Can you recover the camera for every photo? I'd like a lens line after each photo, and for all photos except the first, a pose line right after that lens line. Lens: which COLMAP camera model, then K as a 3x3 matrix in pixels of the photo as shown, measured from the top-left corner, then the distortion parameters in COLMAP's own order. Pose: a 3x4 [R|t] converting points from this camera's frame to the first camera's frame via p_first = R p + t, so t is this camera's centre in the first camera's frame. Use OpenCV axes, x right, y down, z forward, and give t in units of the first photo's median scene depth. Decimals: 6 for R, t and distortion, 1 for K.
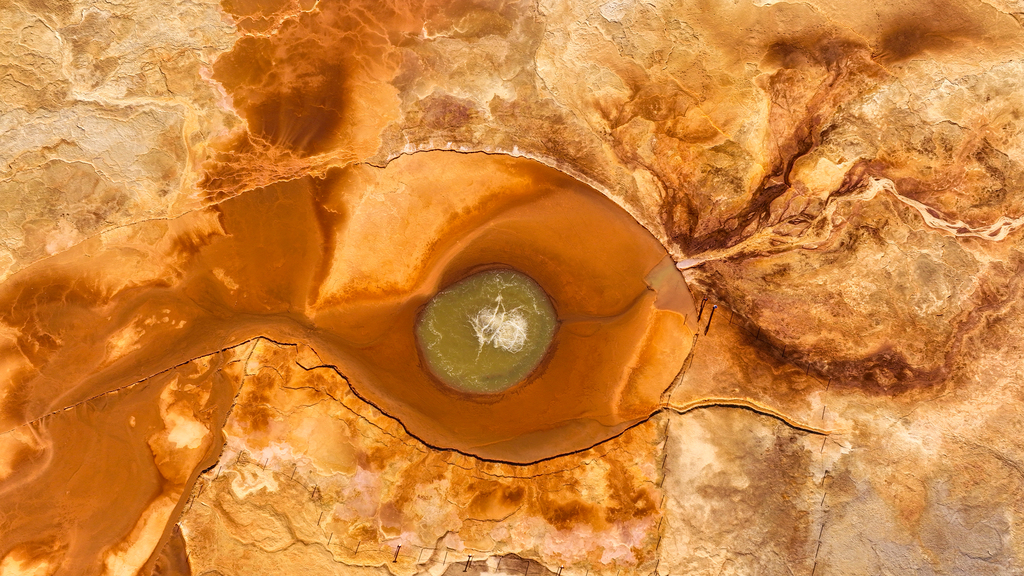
lens RADIAL K [[721.7, 0, 510.9], [0, 721.7, 286.2], [0, 0, 1]] dist [-0.013498, 0.027481]
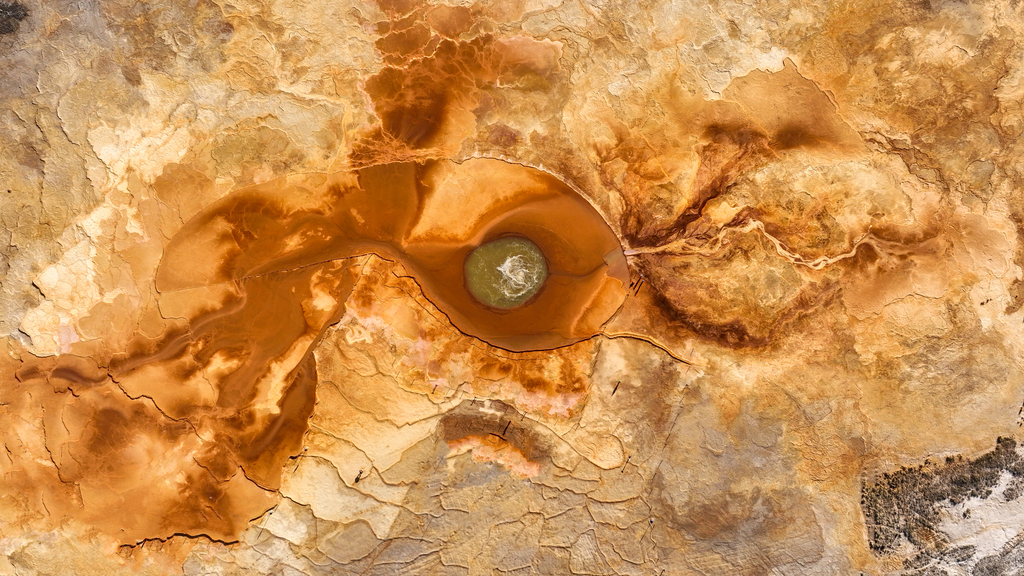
lens RADIAL K [[721.7, 0, 508.8], [0, 721.7, 290.8], [0, 0, 1]] dist [-0.013498, 0.027481]
pose [[0.985948, 0.165889, -0.019705, 0.014036], [-0.162627, 0.980091, 0.113904, -0.088192], [0.038209, -0.109099, 0.993296, -0.679686]]
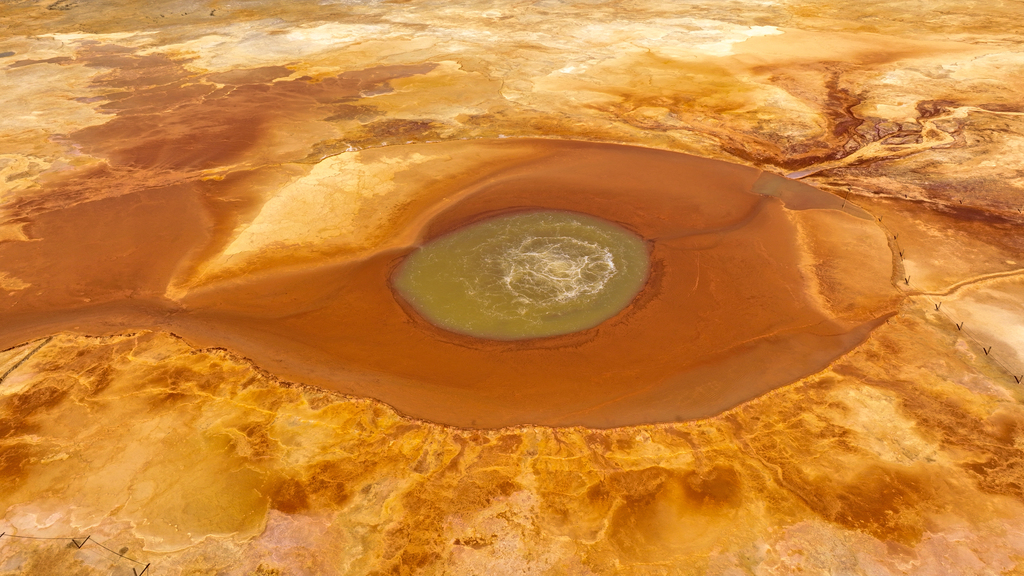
lens RADIAL K [[721.7, 0, 505.4], [0, 721.7, 288.8], [0, 0, 1]] dist [-0.013498, 0.027481]
pose [[0.973500, -0.114119, 0.198178, -0.154691], [0.225522, 0.622744, -0.749220, 0.461493], [-0.037914, 0.774059, 0.631977, 0.674791]]
